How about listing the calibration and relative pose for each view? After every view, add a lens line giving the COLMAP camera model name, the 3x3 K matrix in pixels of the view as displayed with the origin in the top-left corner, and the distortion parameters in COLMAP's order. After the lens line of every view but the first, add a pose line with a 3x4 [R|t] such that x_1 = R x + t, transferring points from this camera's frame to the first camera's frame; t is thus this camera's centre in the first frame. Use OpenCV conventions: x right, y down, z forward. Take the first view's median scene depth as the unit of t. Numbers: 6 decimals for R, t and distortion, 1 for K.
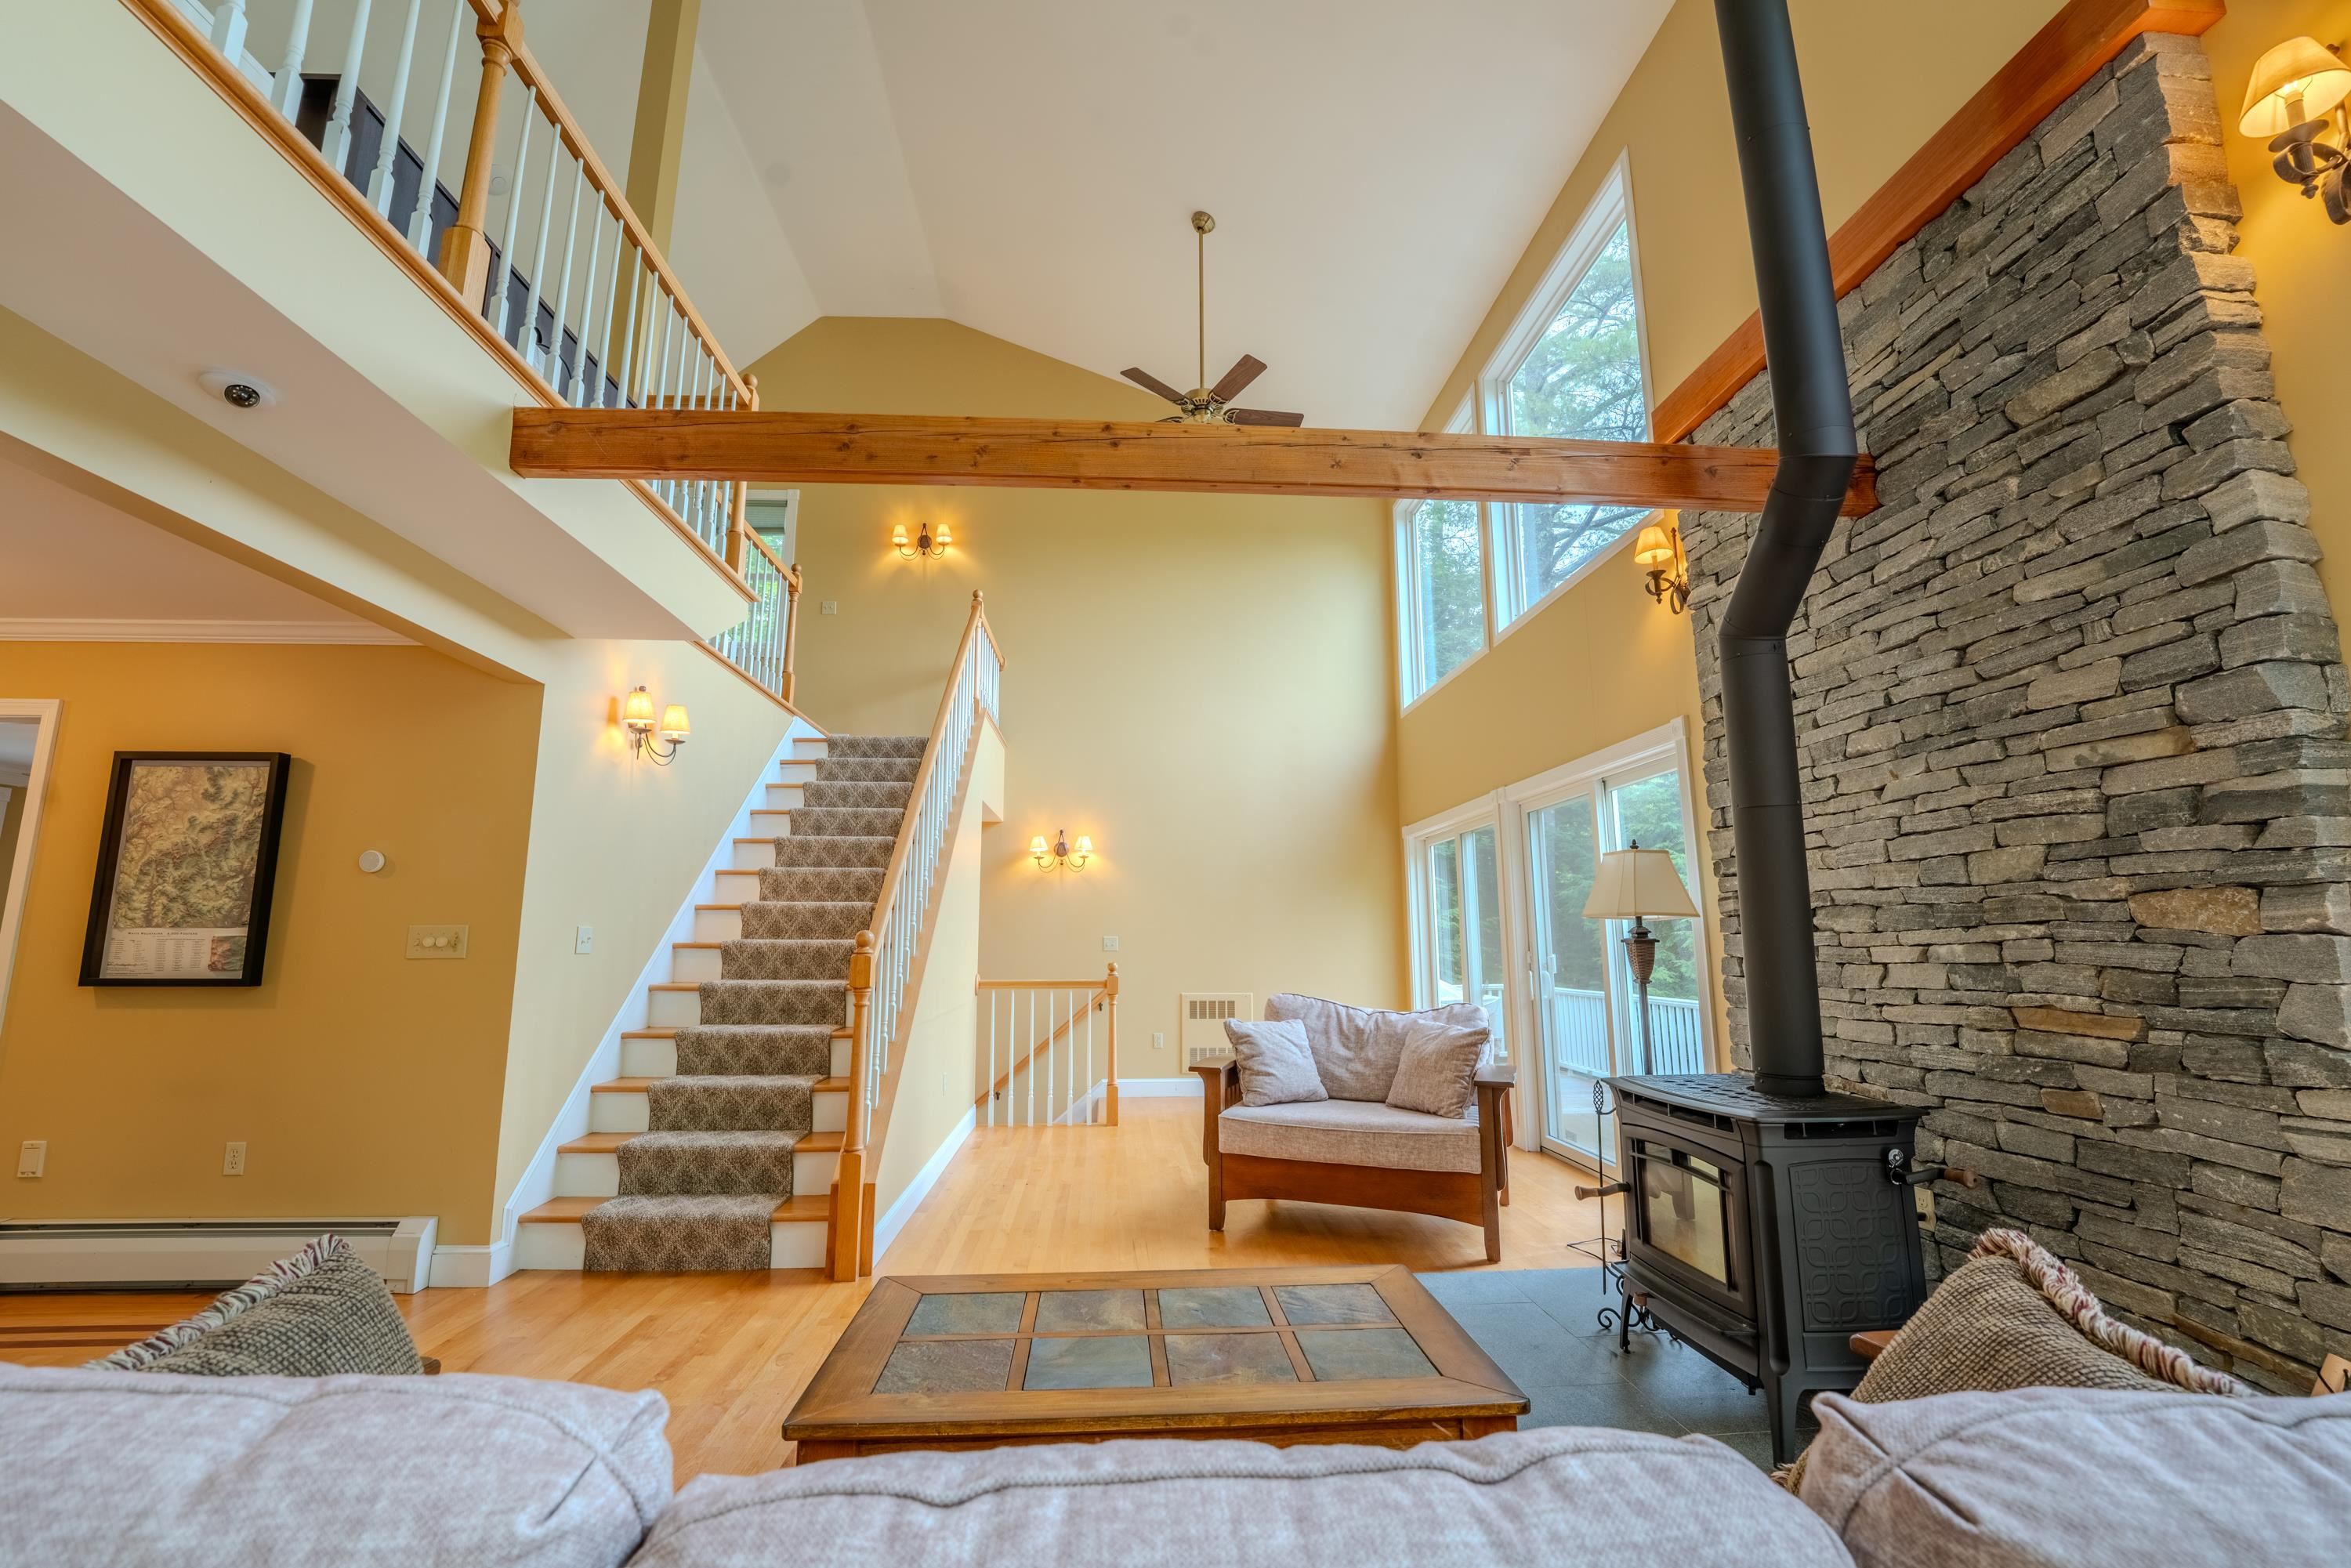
lens RADIAL K [[966.4, 0, 1175.5], [0, 966.4, 784.0], [0, 0, 1]] dist [-0.023618, -0.000019]
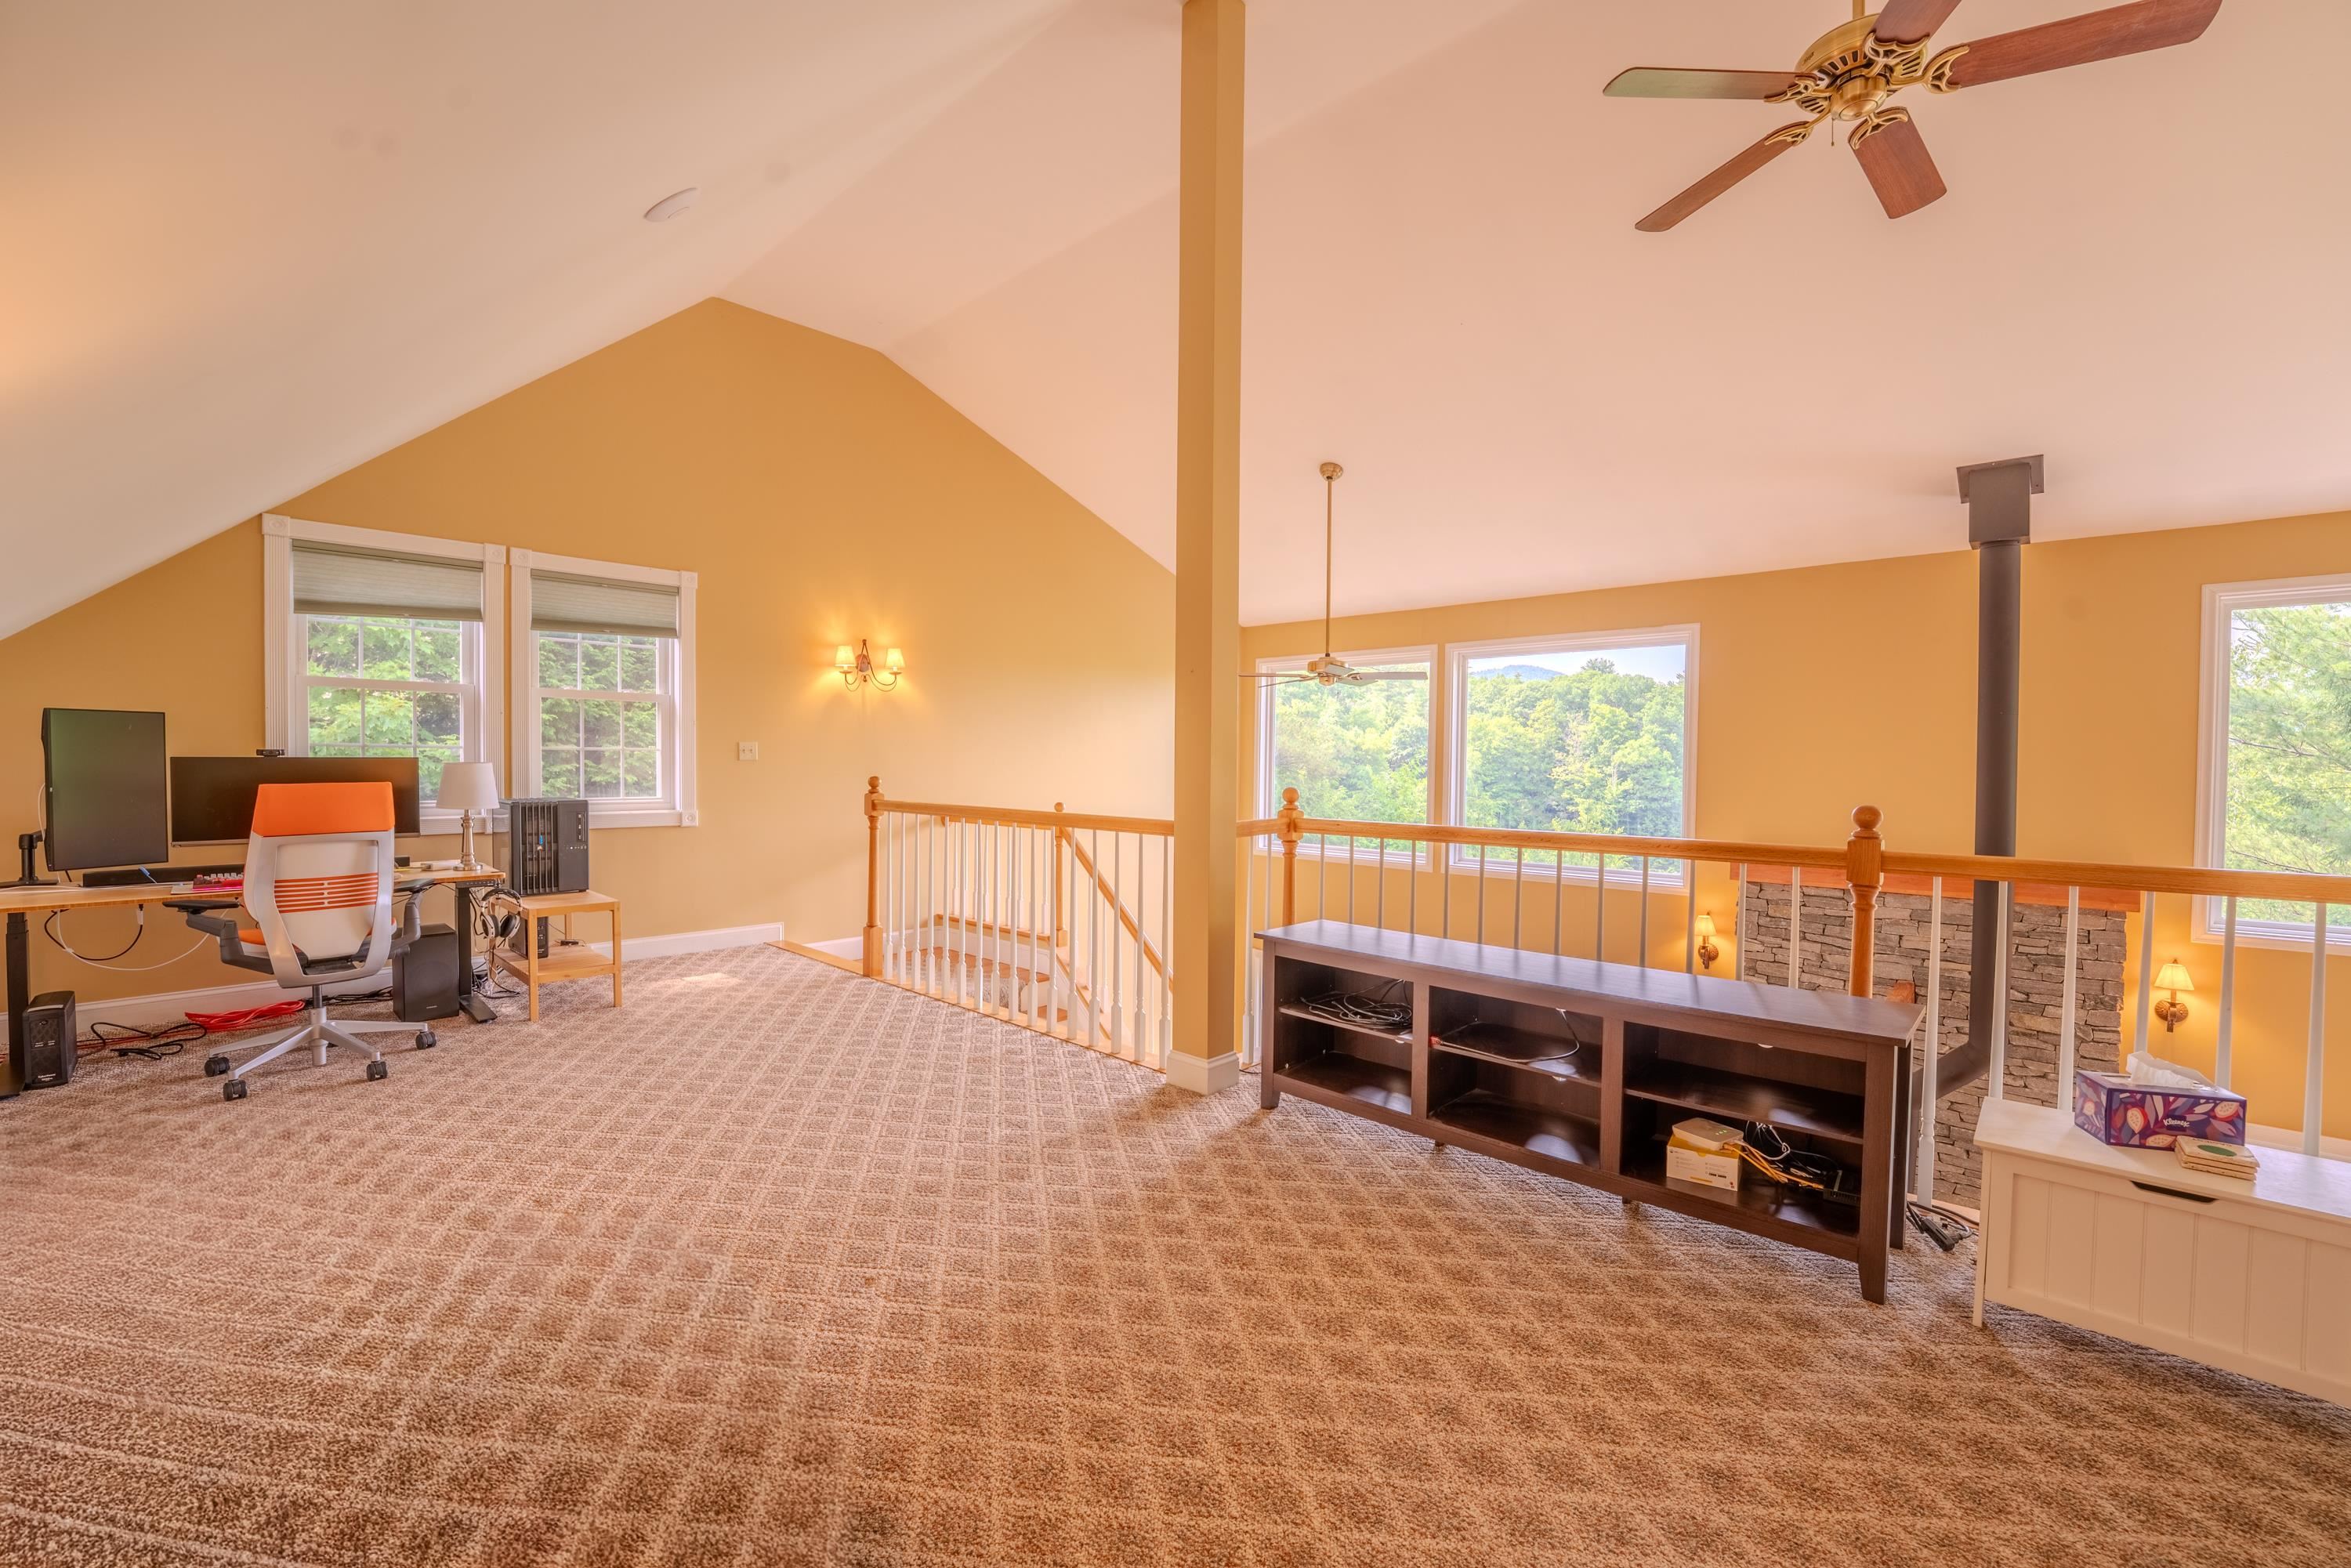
lens RADIAL K [[954.9, 0, 1172.7], [0, 954.9, 781.3], [0, 0, 1]] dist [-0.032215, 0.003976]
pose [[0.731228, -0.004462, 0.682118, -1.867634], [-0.124019, 0.982443, 0.139375, -0.911158], [-0.670764, -0.186510, 0.717837, 0.781191]]
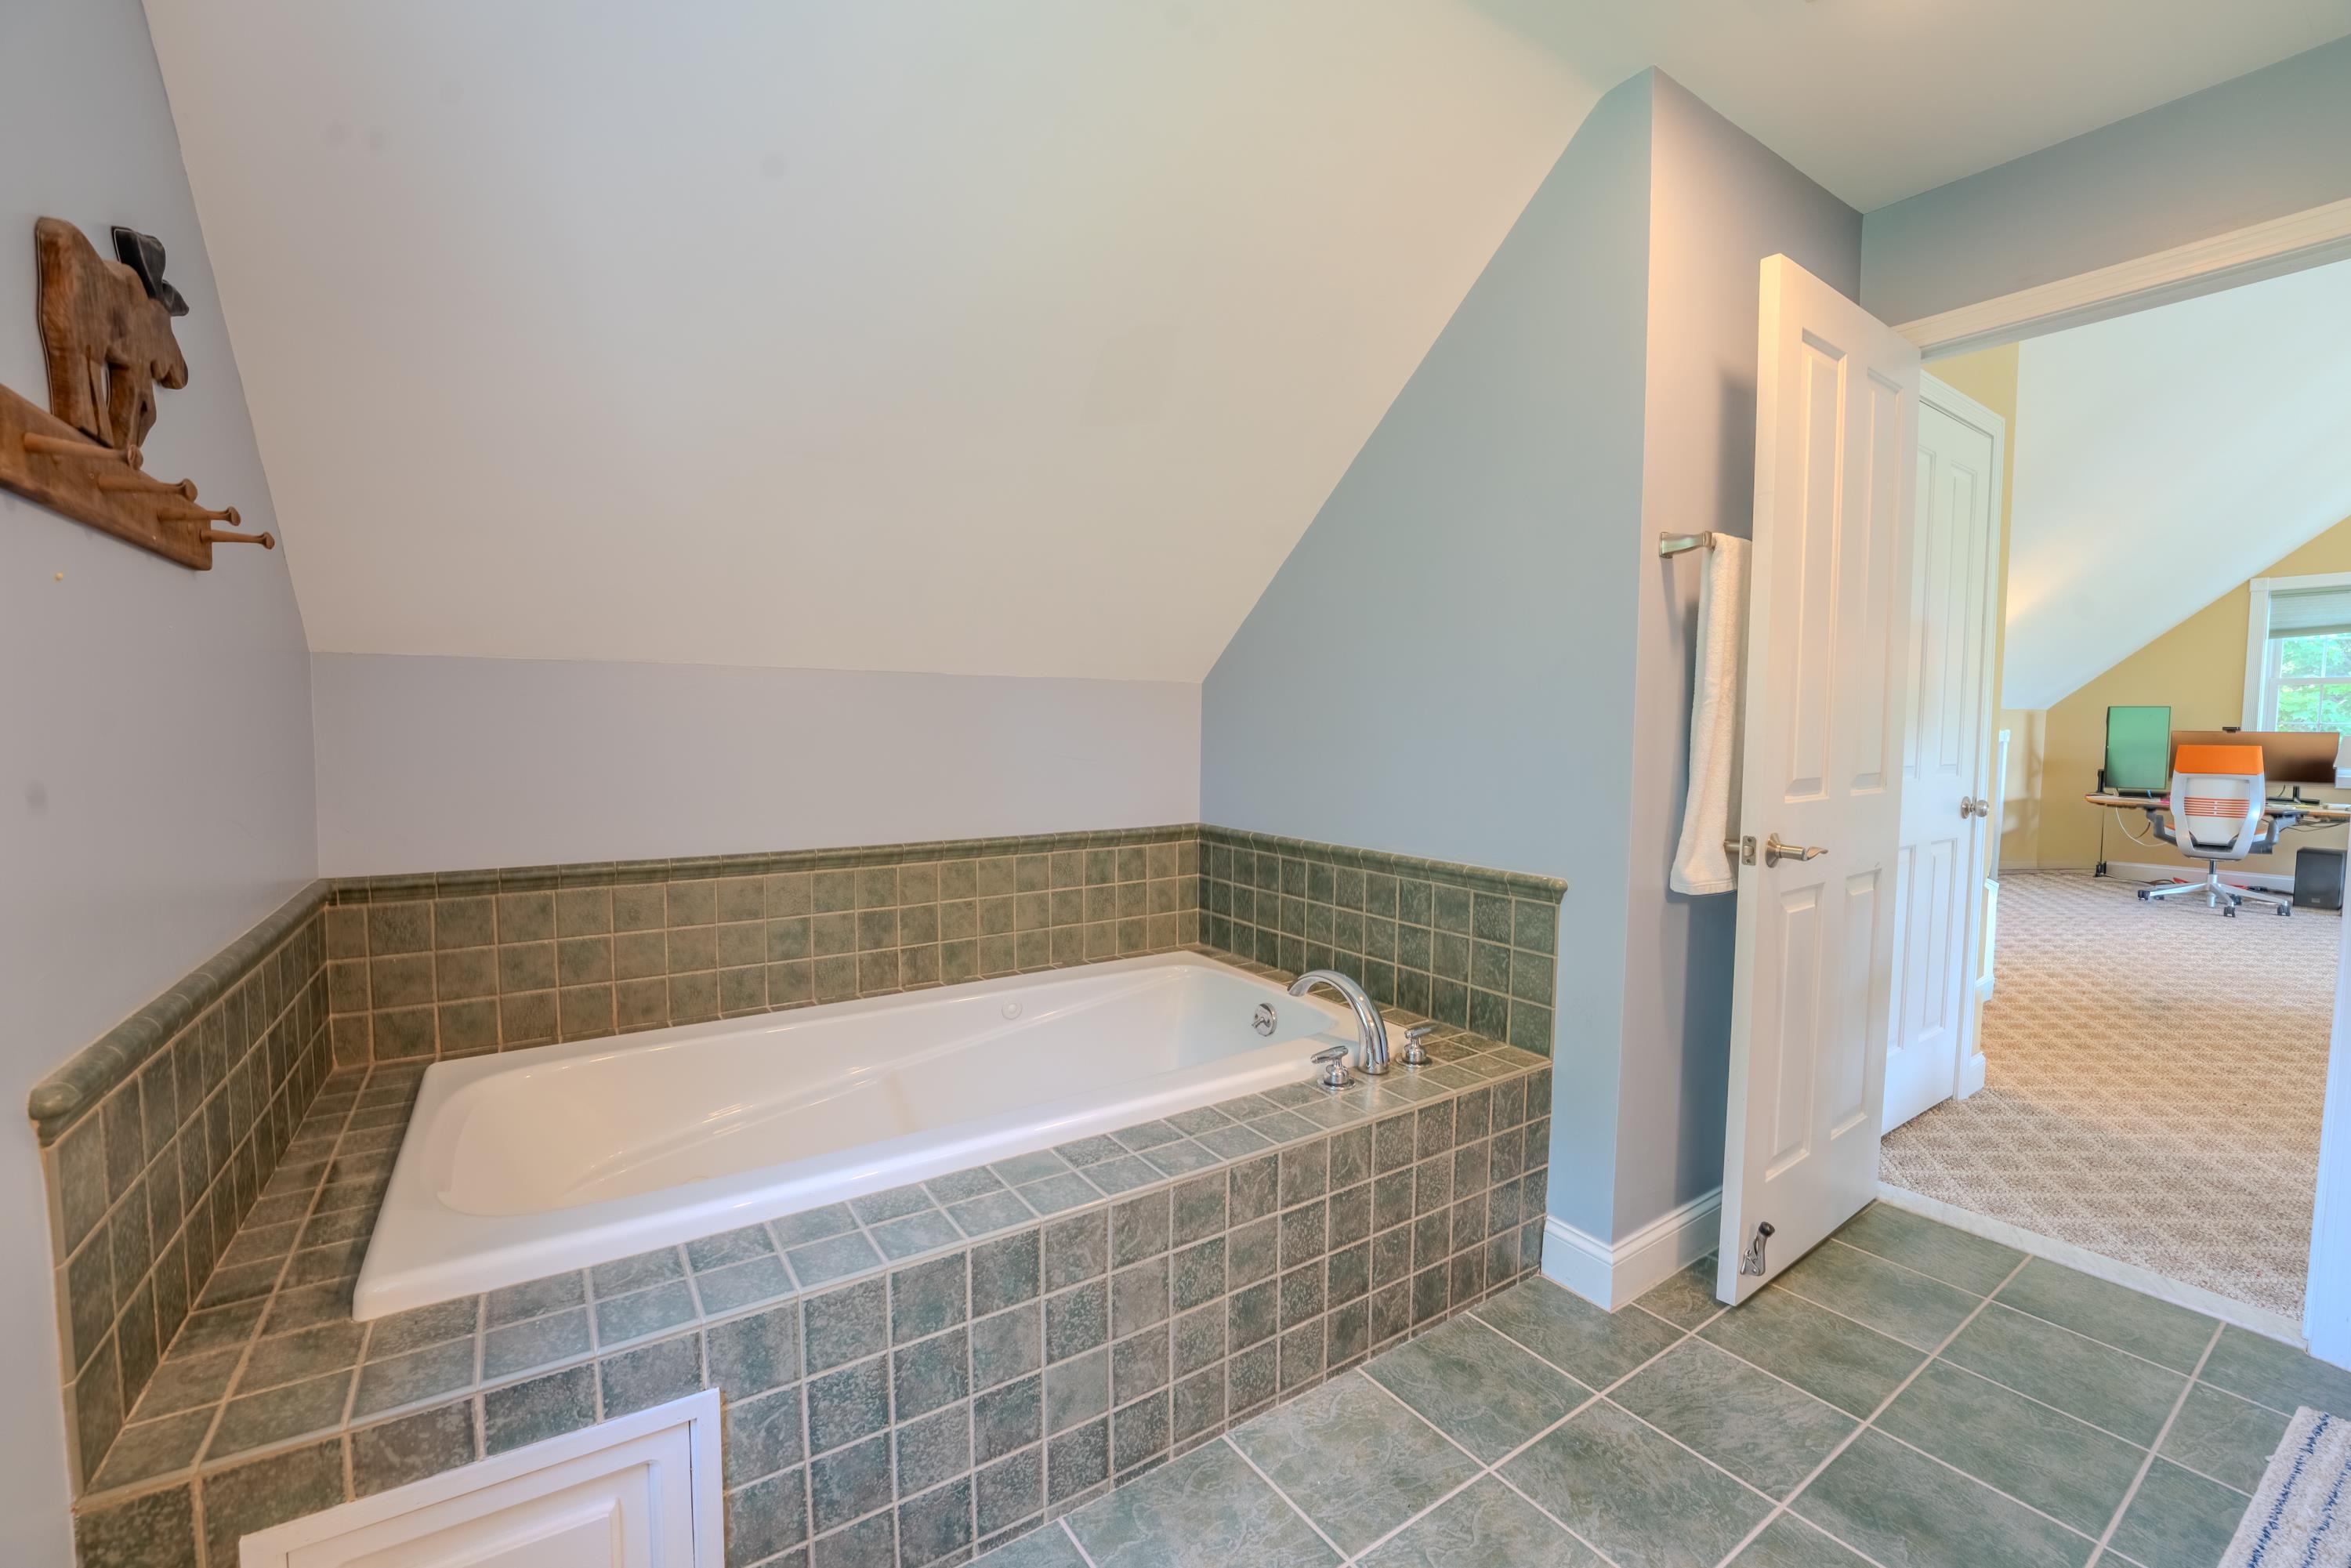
lens RADIAL K [[939.9, 0, 1166.7], [0, 939.9, 791.1], [0, 0, 1]] dist [-0.022380, 0.000449]
pose [[0.490755, 0.070267, -0.868460, -1.181542], [0.137724, 0.977956, 0.156953, -1.176476], [0.860344, -0.196633, 0.470259, -0.768910]]
